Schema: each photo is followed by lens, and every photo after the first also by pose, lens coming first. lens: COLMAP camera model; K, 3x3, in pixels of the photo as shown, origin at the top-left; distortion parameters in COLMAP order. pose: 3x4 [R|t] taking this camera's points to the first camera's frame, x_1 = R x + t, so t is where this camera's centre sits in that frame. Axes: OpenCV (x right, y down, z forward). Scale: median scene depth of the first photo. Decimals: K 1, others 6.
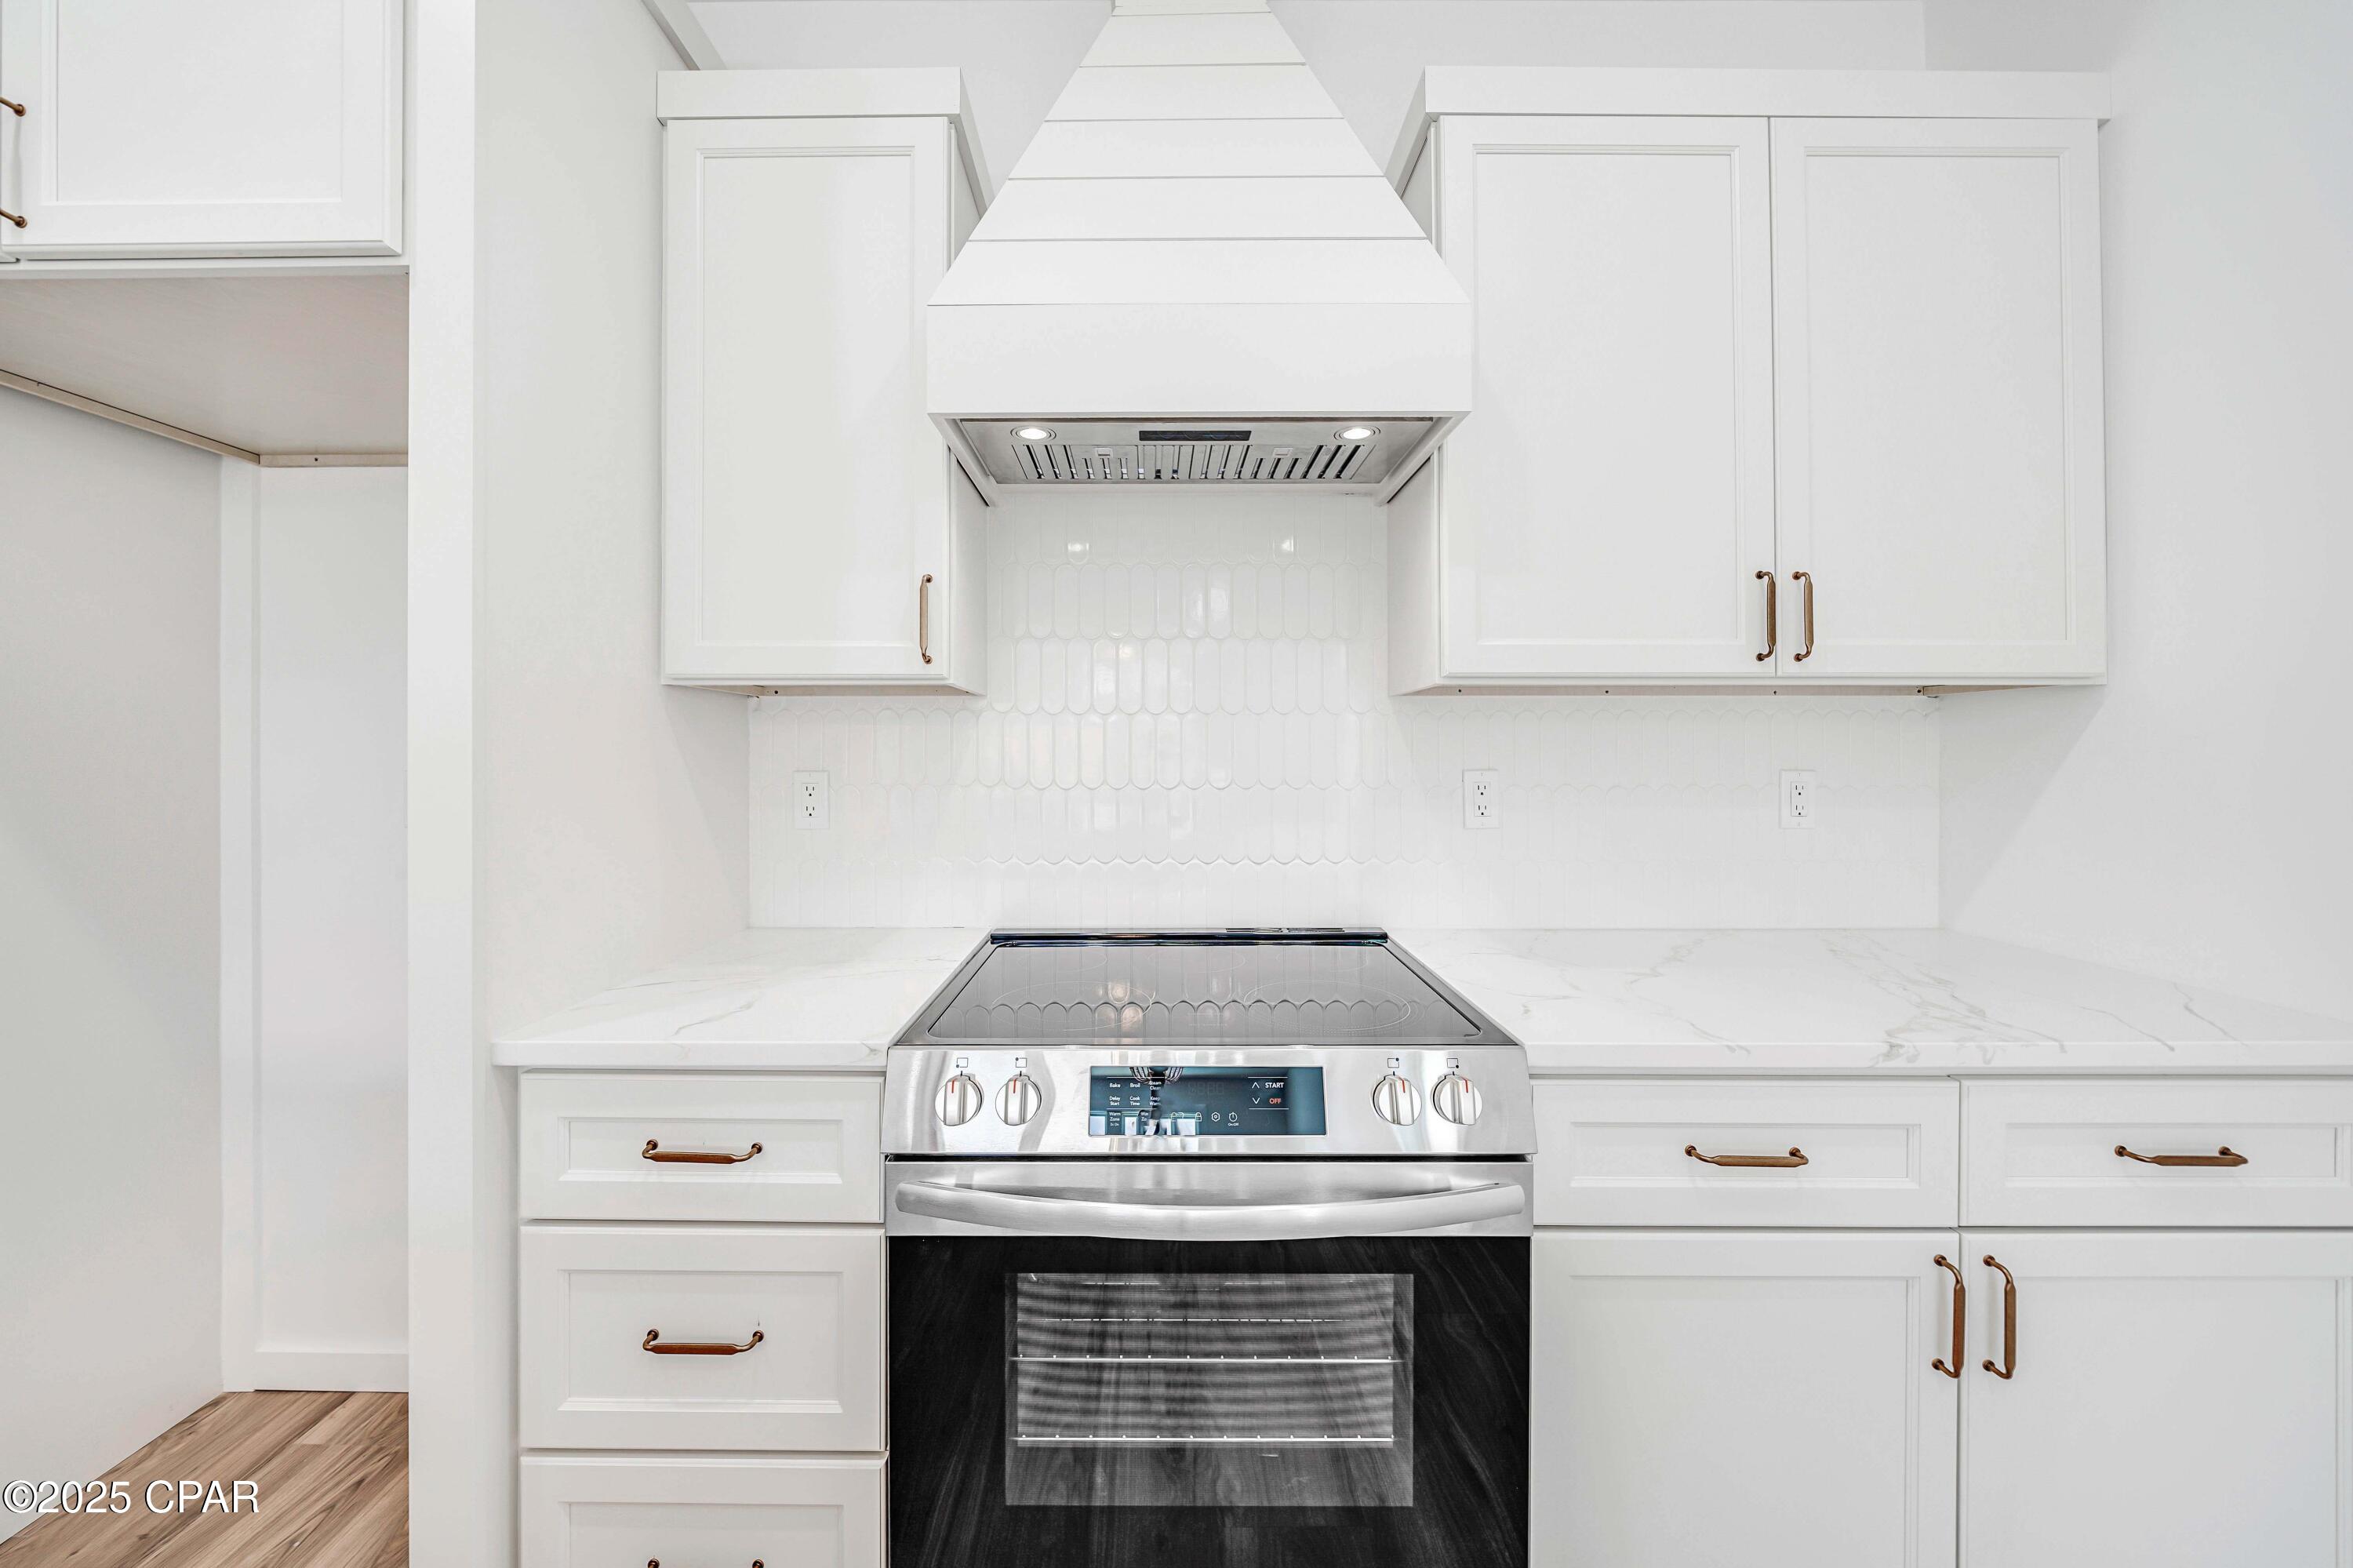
lens RADIAL K [[839.8, 0, 1167.2], [0, 839.8, 745.9], [0, 0, 1]] dist [-0.002511, -0.000381]
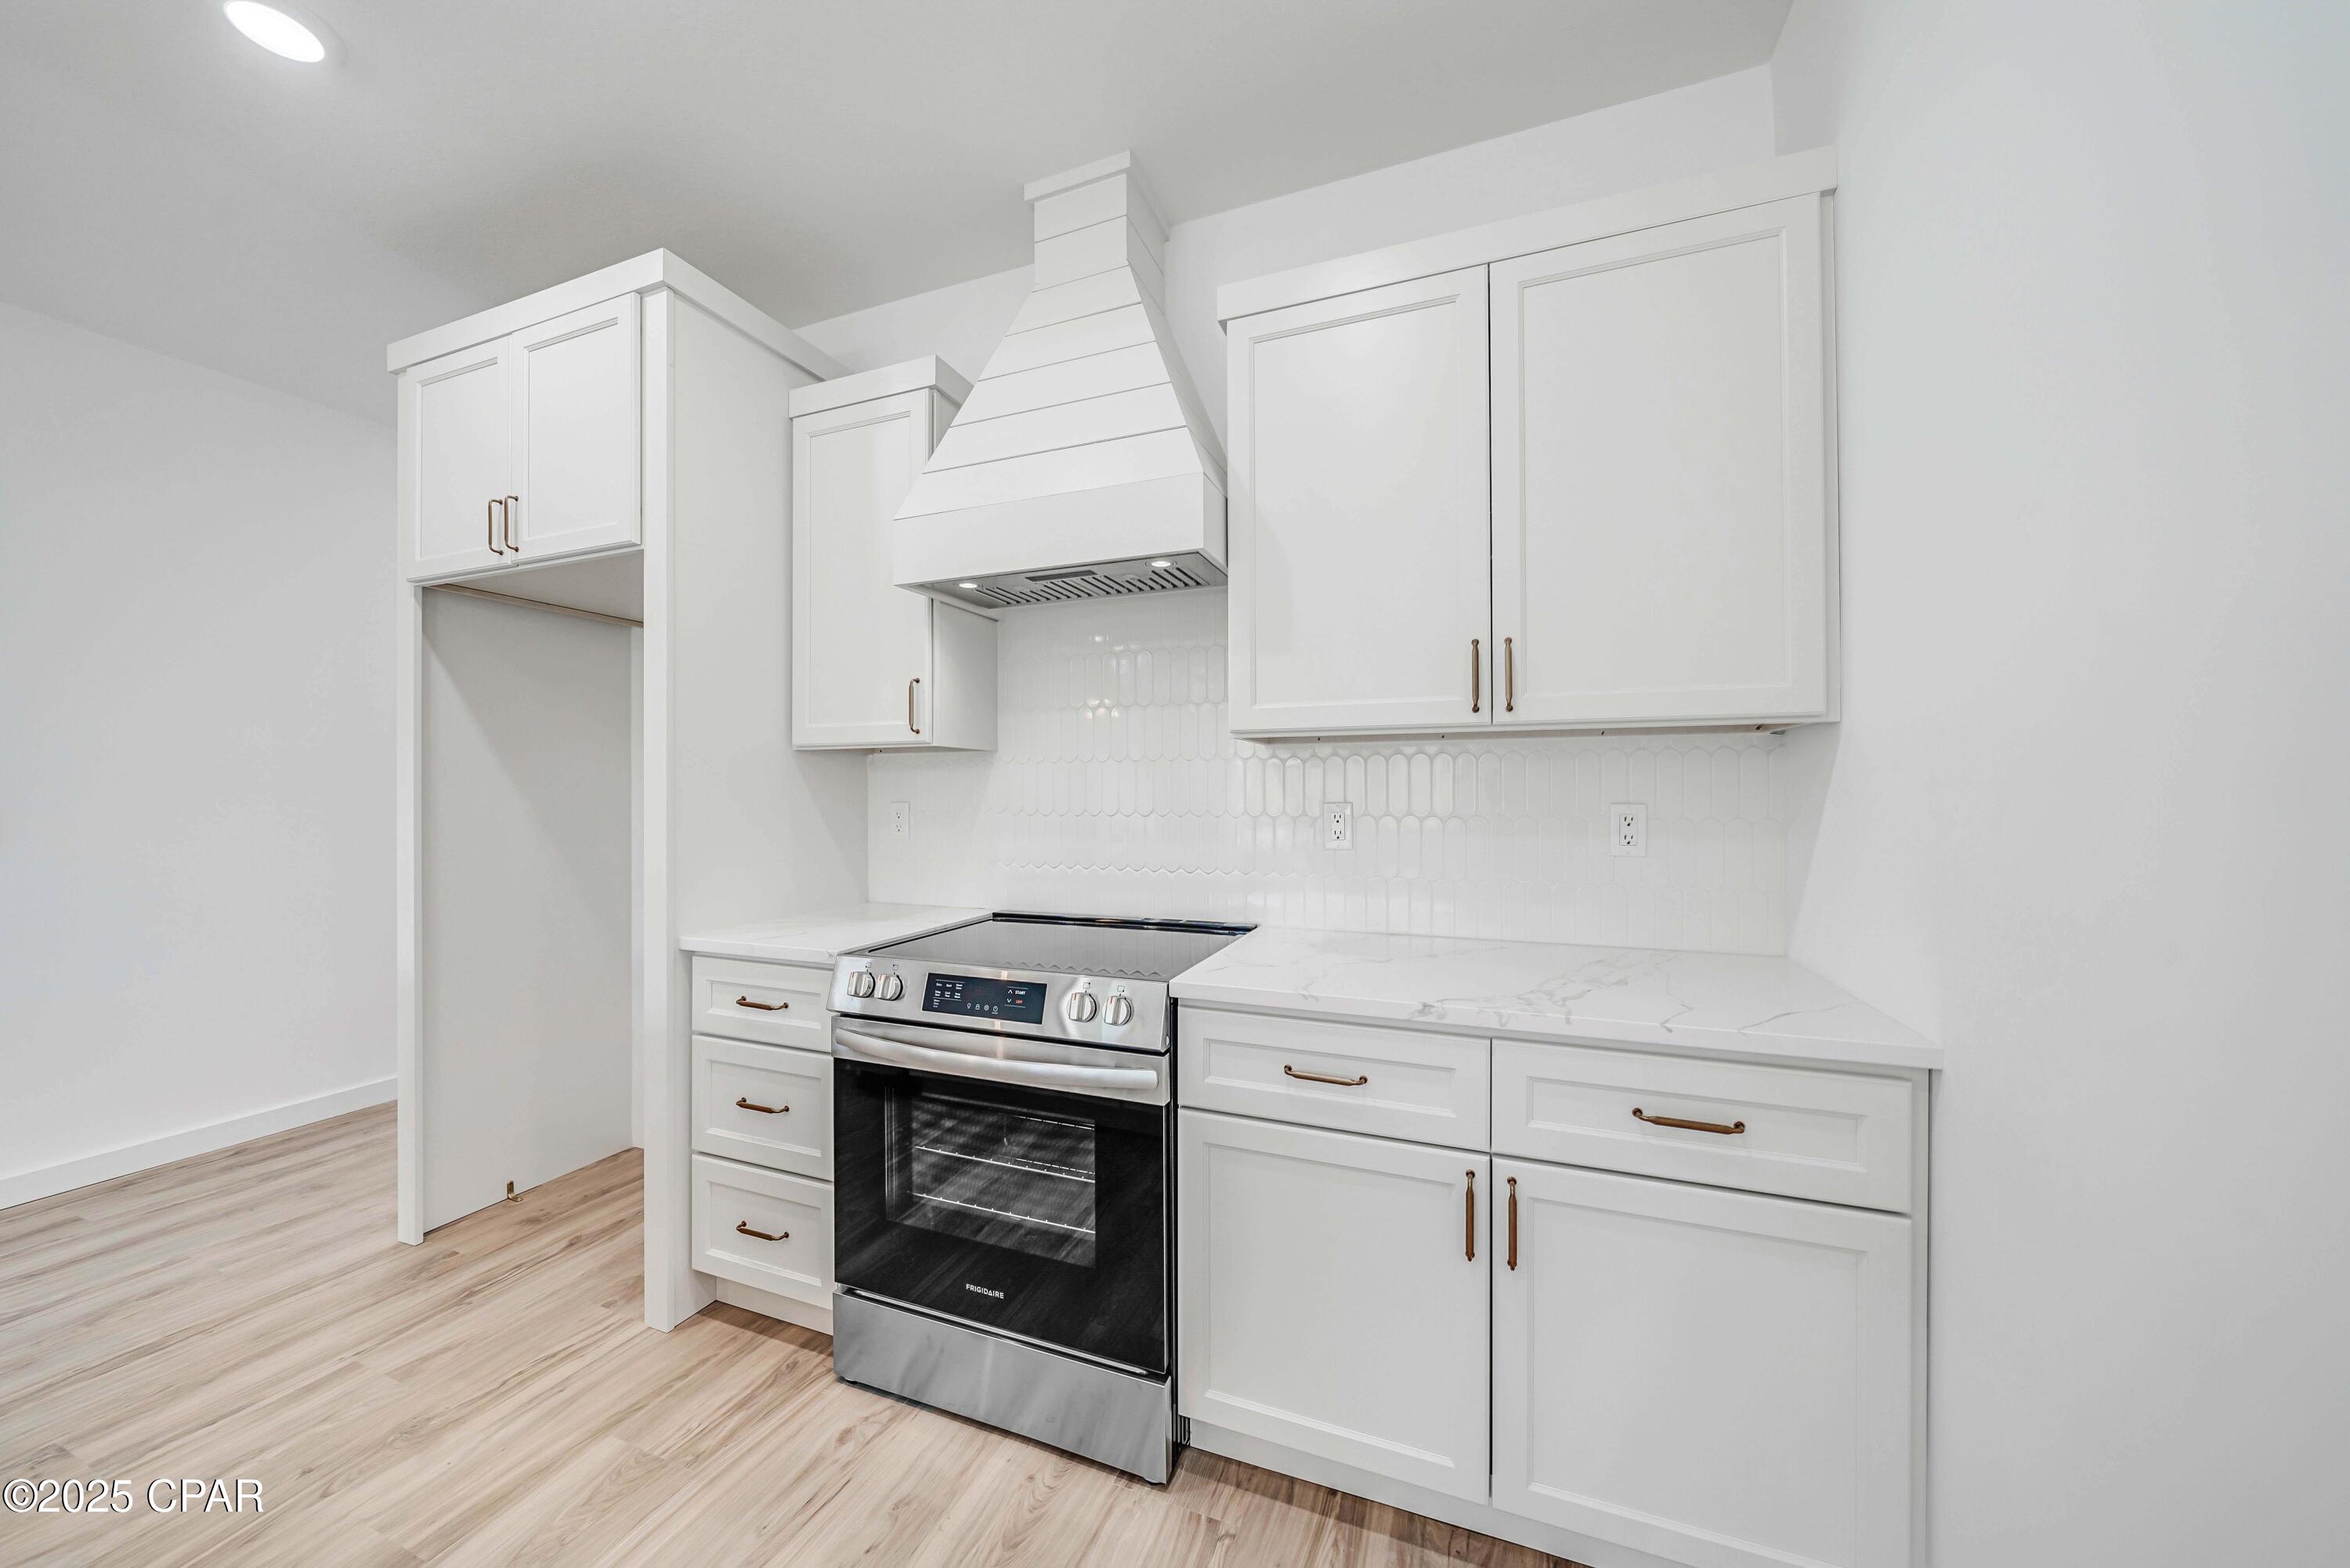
lens RADIAL K [[814.9, 0, 1165.4], [0, 814.9, 779.9], [0, 0, 1]] dist [-0.002820, -0.000232]
pose [[0.930699, -0.007578, -0.365707, 0.930450], [0.003608, 0.999927, -0.011538, 0.012562], [0.365768, 0.009419, 0.930658, -0.351530]]
